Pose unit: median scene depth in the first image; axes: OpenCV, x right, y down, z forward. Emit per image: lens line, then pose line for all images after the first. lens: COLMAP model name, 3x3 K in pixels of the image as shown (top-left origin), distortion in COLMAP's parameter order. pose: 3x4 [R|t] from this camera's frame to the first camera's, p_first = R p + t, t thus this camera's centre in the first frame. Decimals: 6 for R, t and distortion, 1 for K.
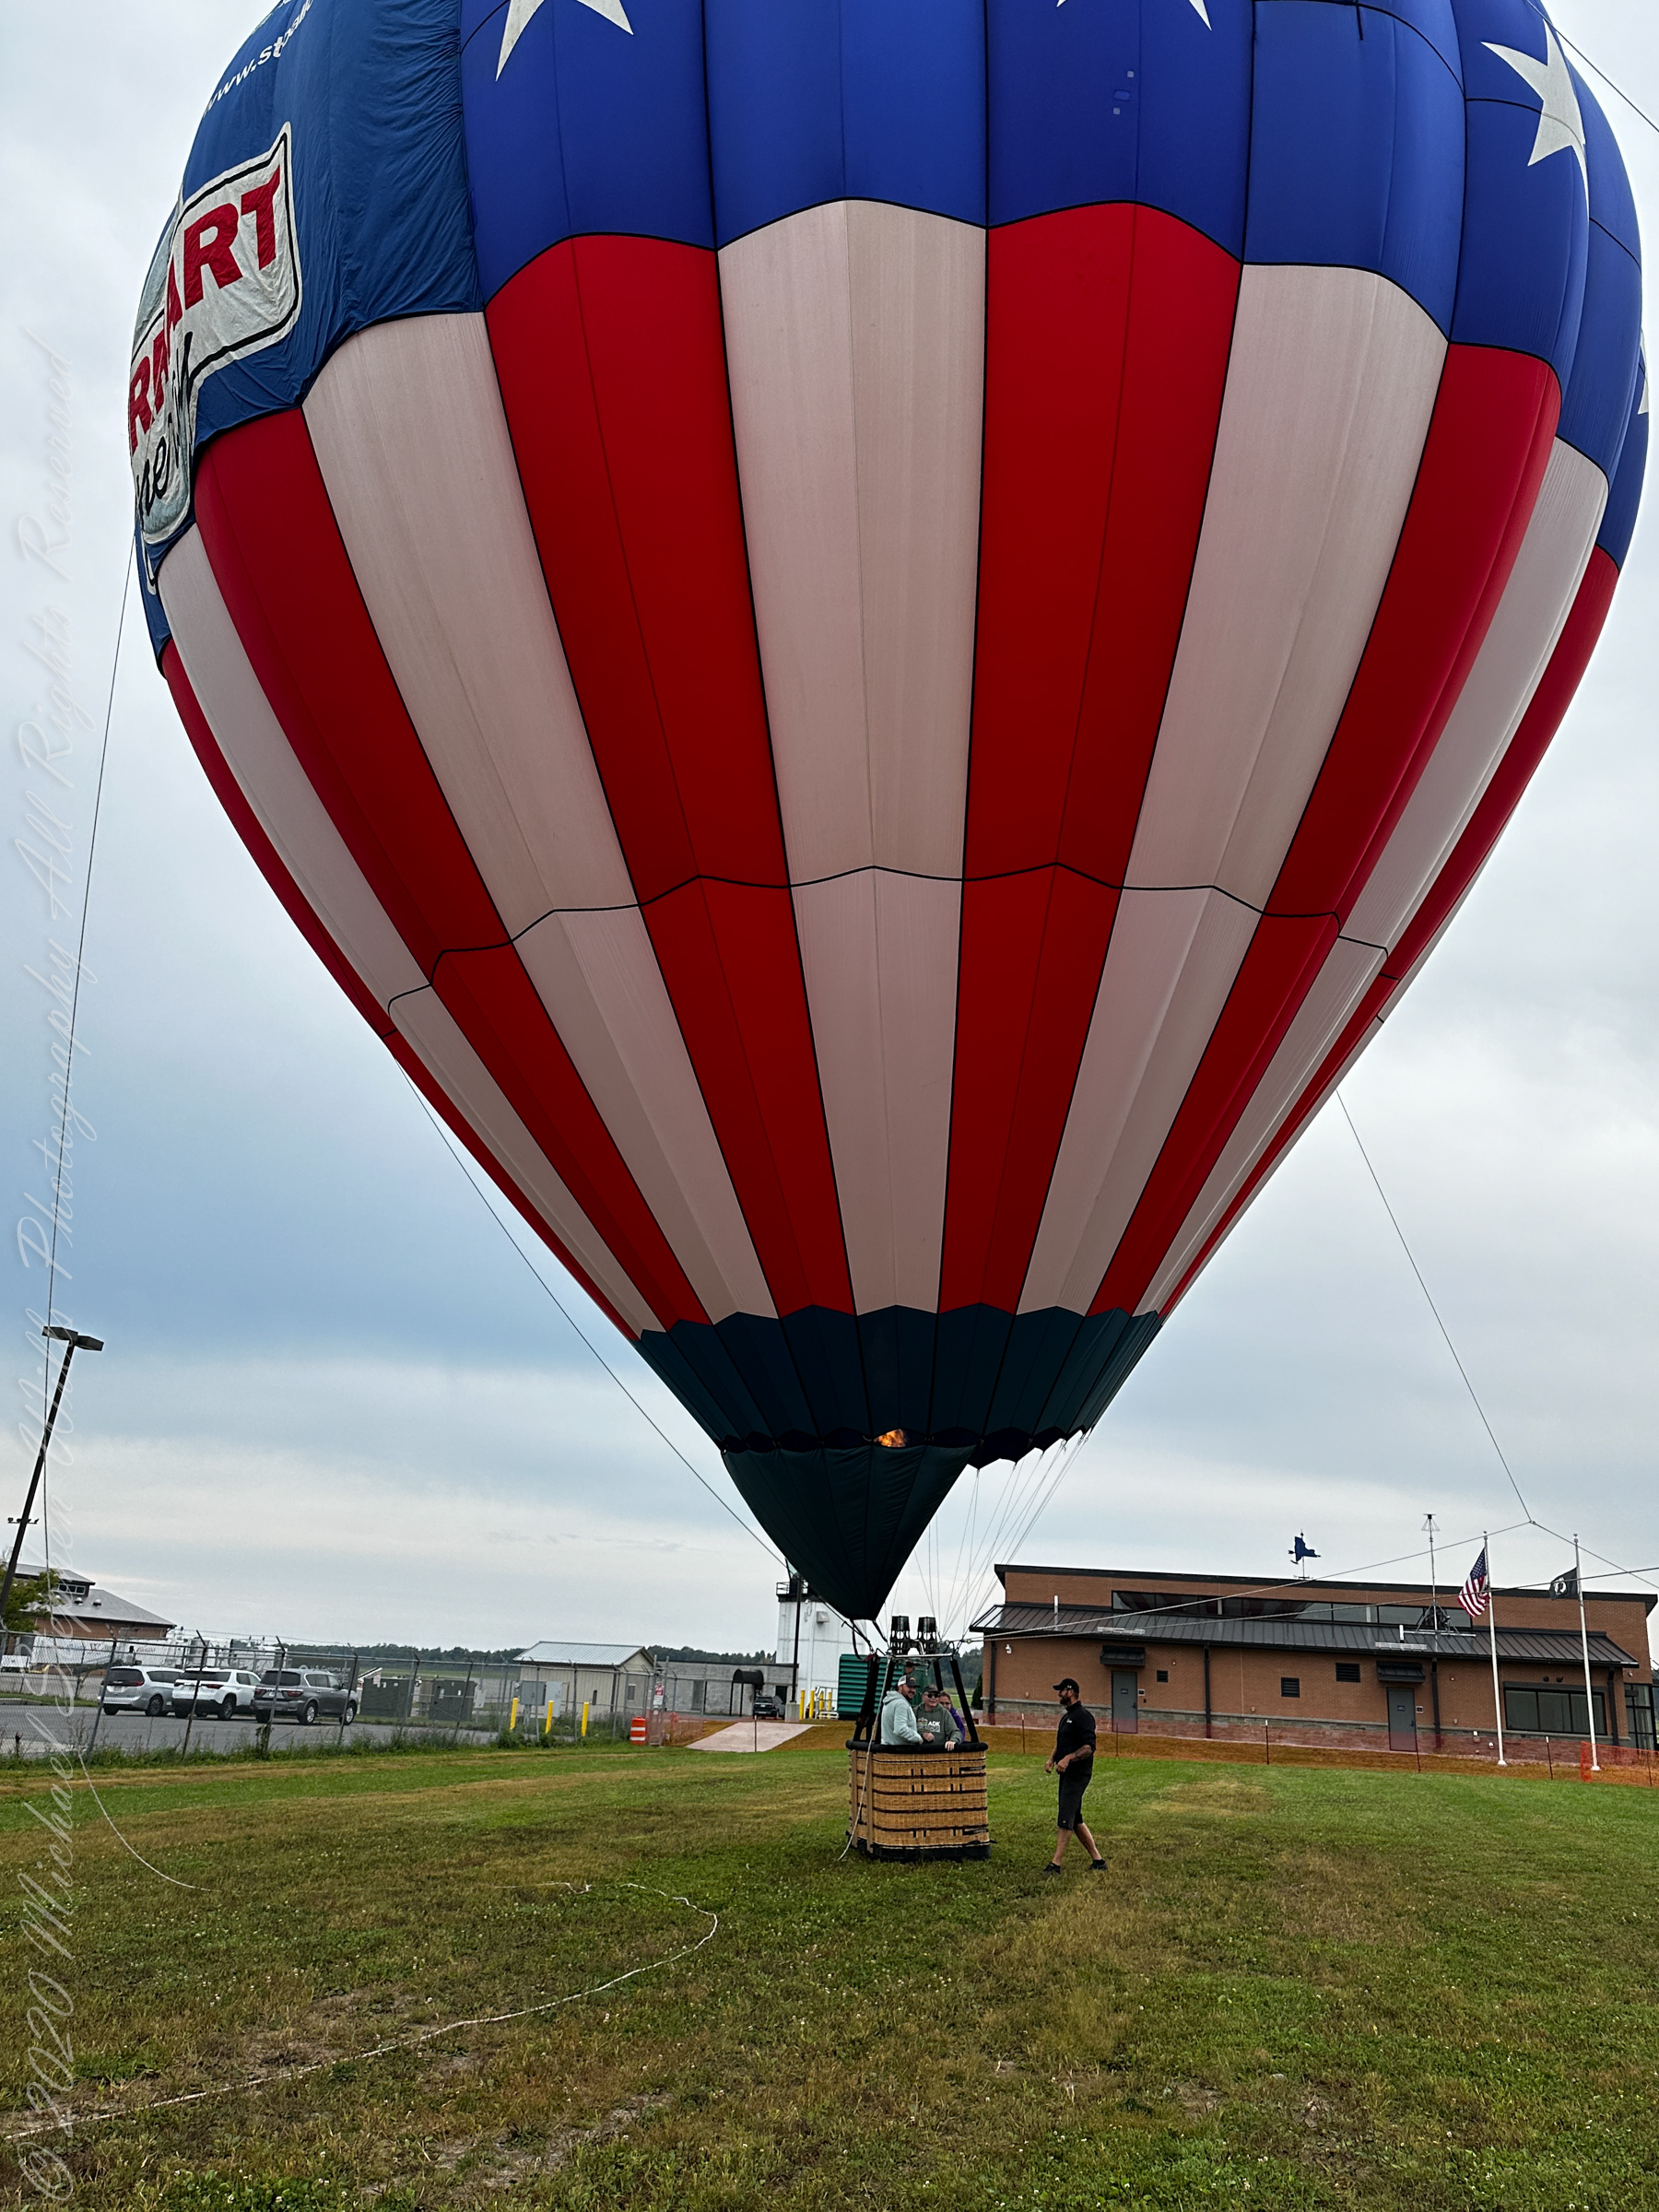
lens RADIAL K [[1719.4, 0, 795.0], [0, 1719.4, 1105.8], [0, 0, 1]] dist [0.145705, -0.319796]
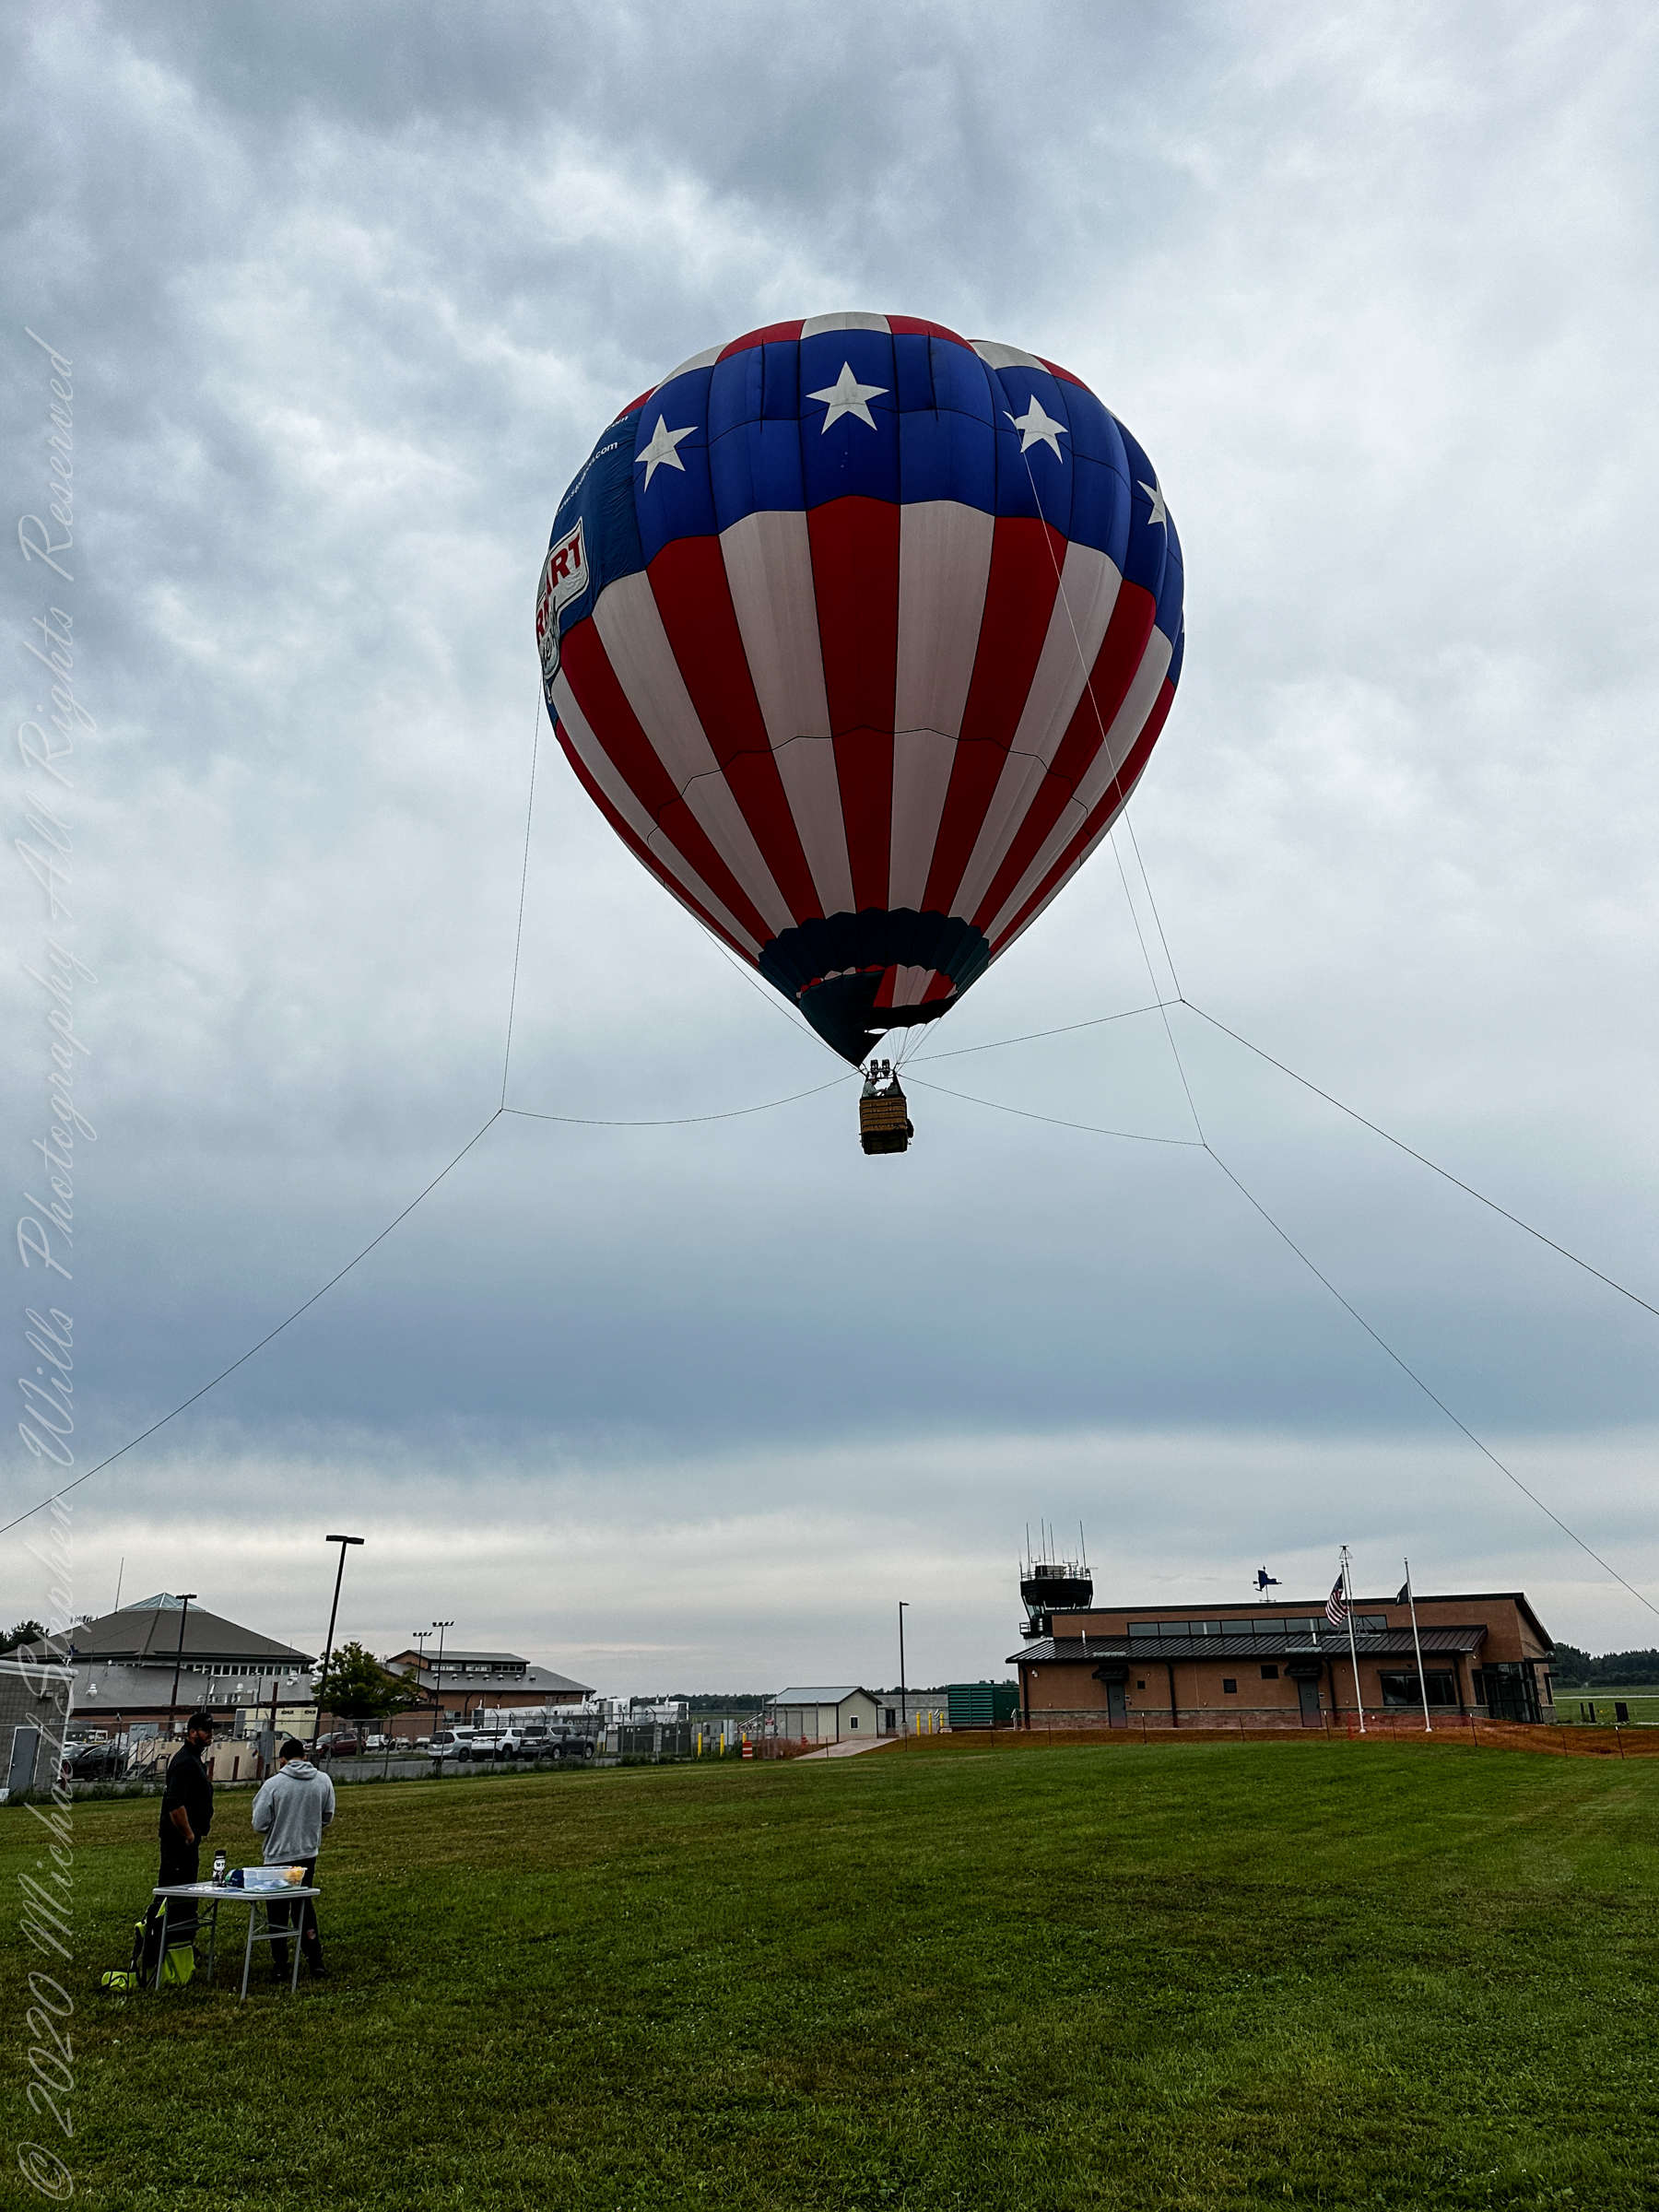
lens RADIAL K [[1561.0, 0, 829.5], [0, 1561.0, 1106.0], [0, 0, 1]] dist [0.112518, -0.217549]
pose [[0.972539, -0.143244, -0.183437, 0.269992], [0.134407, 0.989120, -0.059798, -0.088133], [0.190007, 0.033501, 0.981211, -0.302147]]
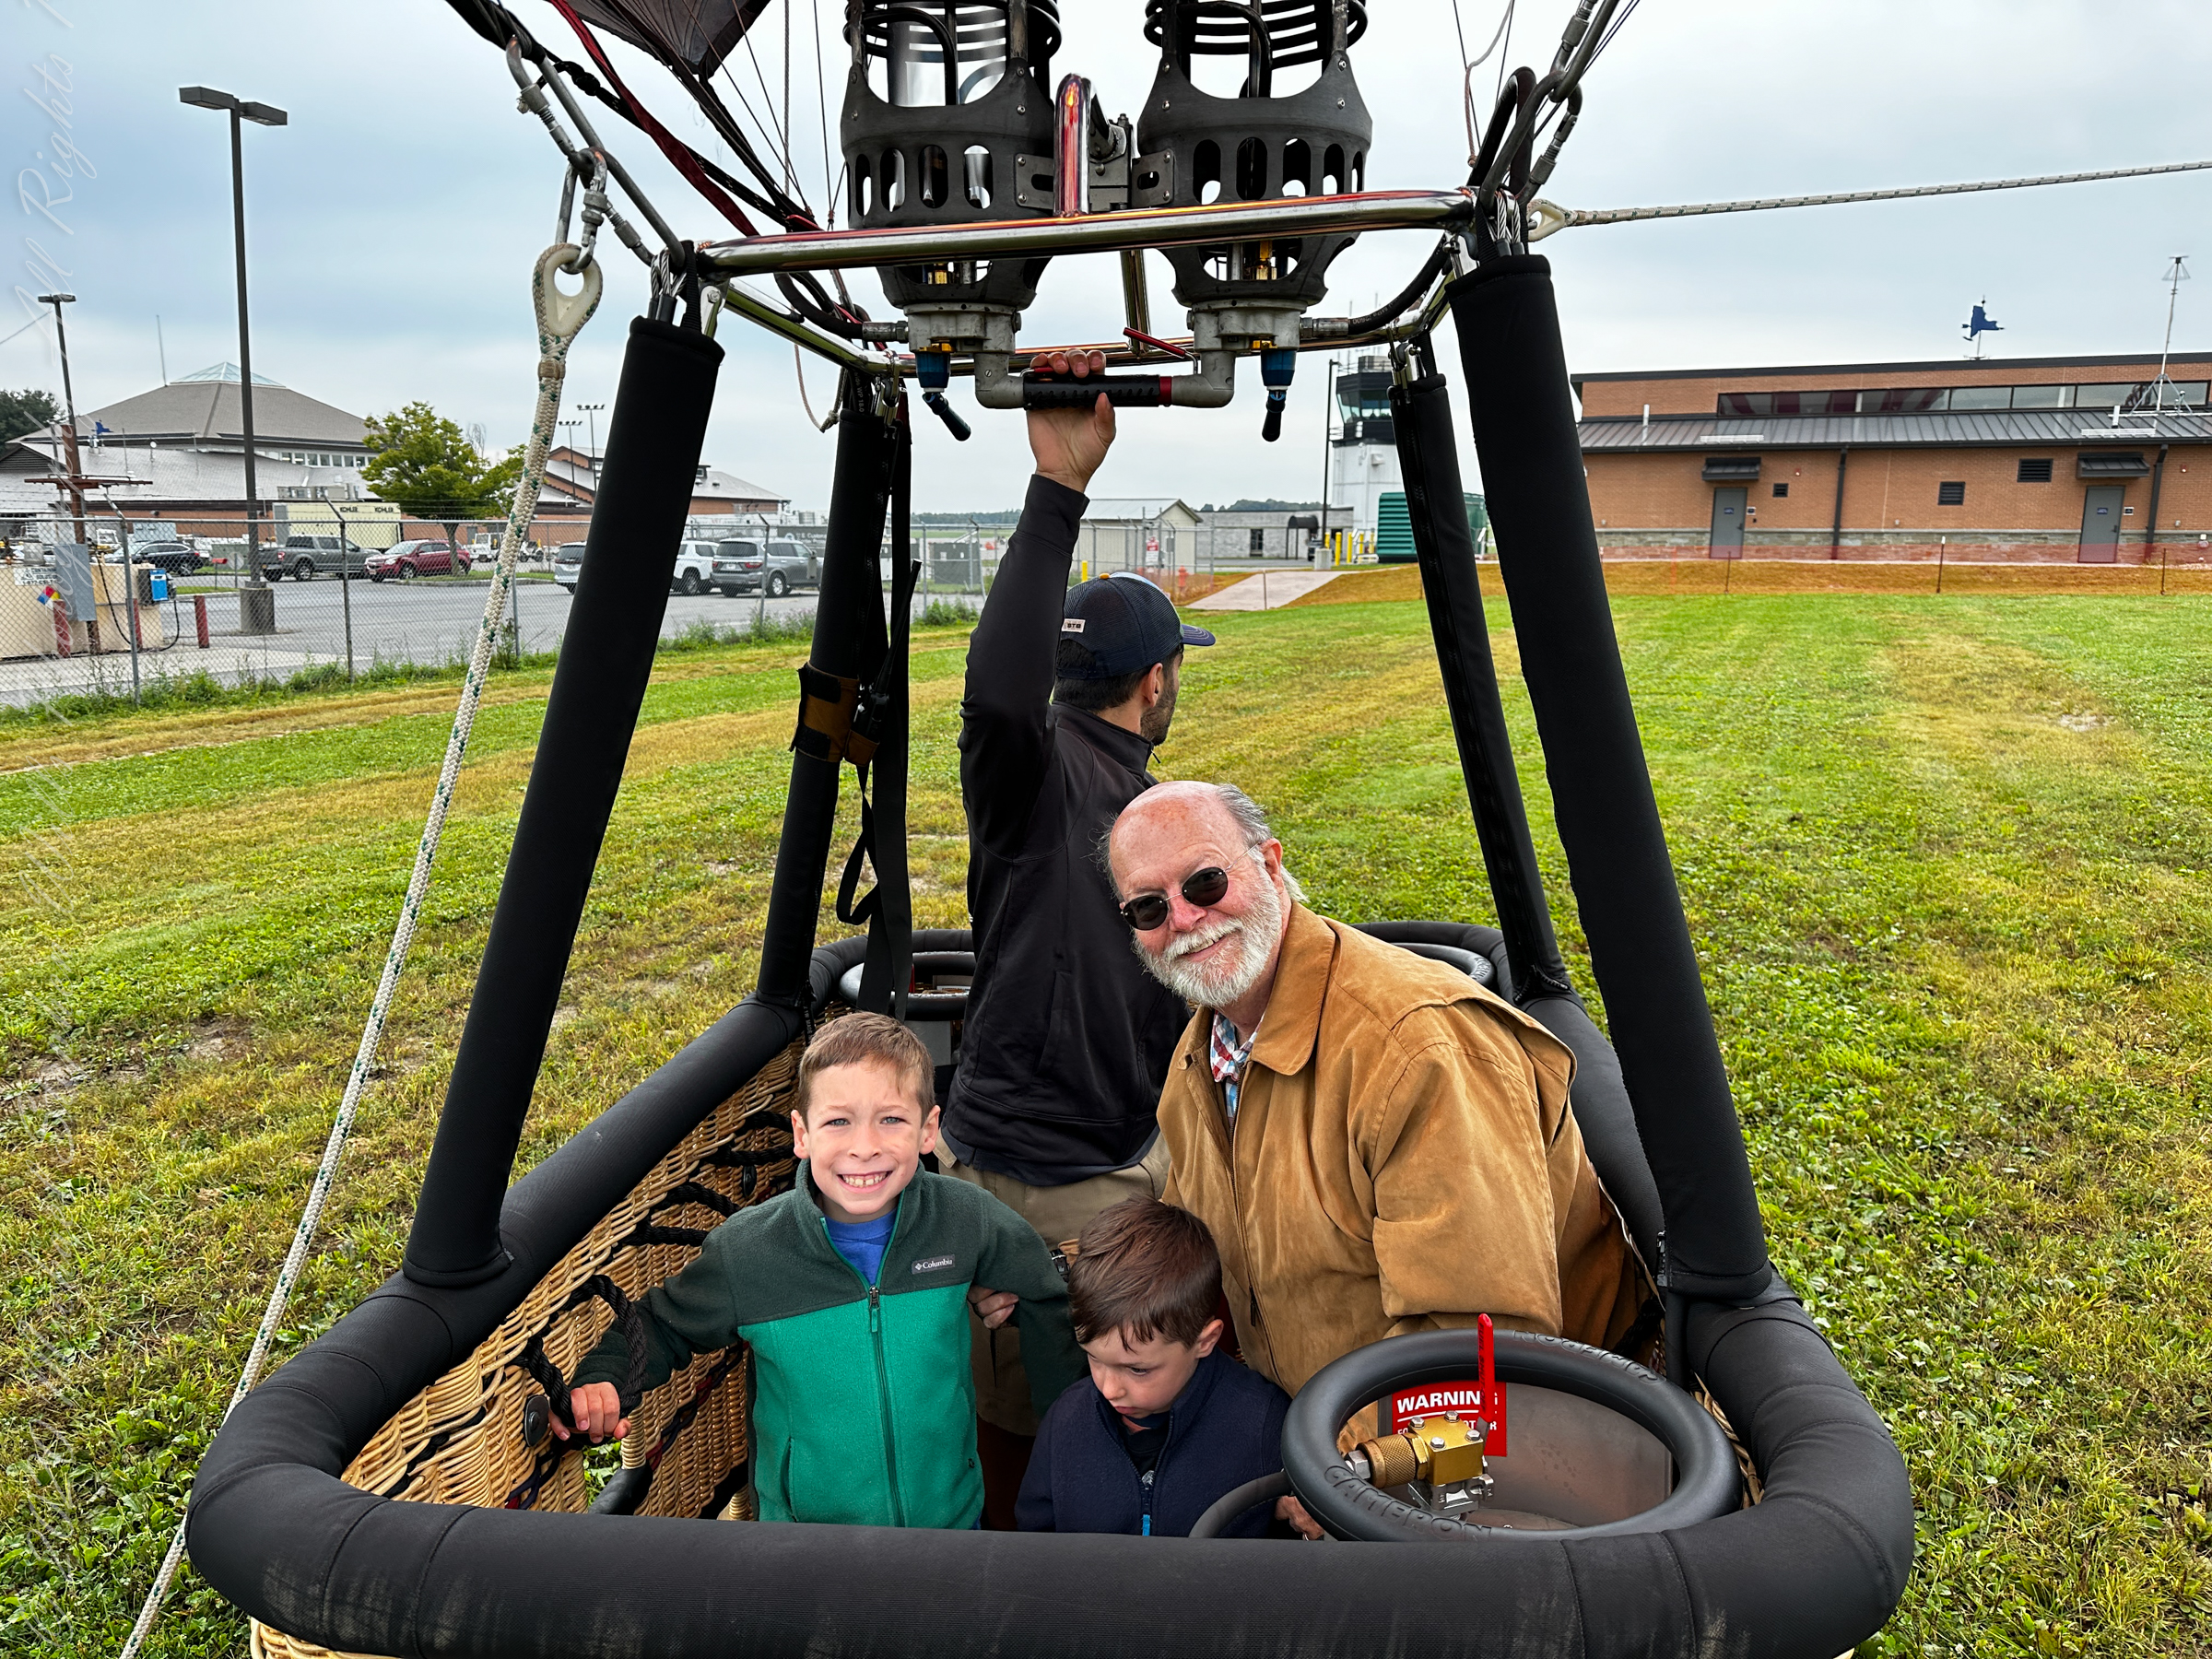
lens RADIAL K [[1568.0, 0, 1106.0], [0, 1568.0, 829.5], [0, 0, 1]] dist [0.109530, -0.143145]
pose [[0.985689, -0.019931, -0.167393, 0.022882], [0.098723, 0.873144, 0.477361, 0.081094], [0.136644, -0.487055, 0.862616, 0.245287]]
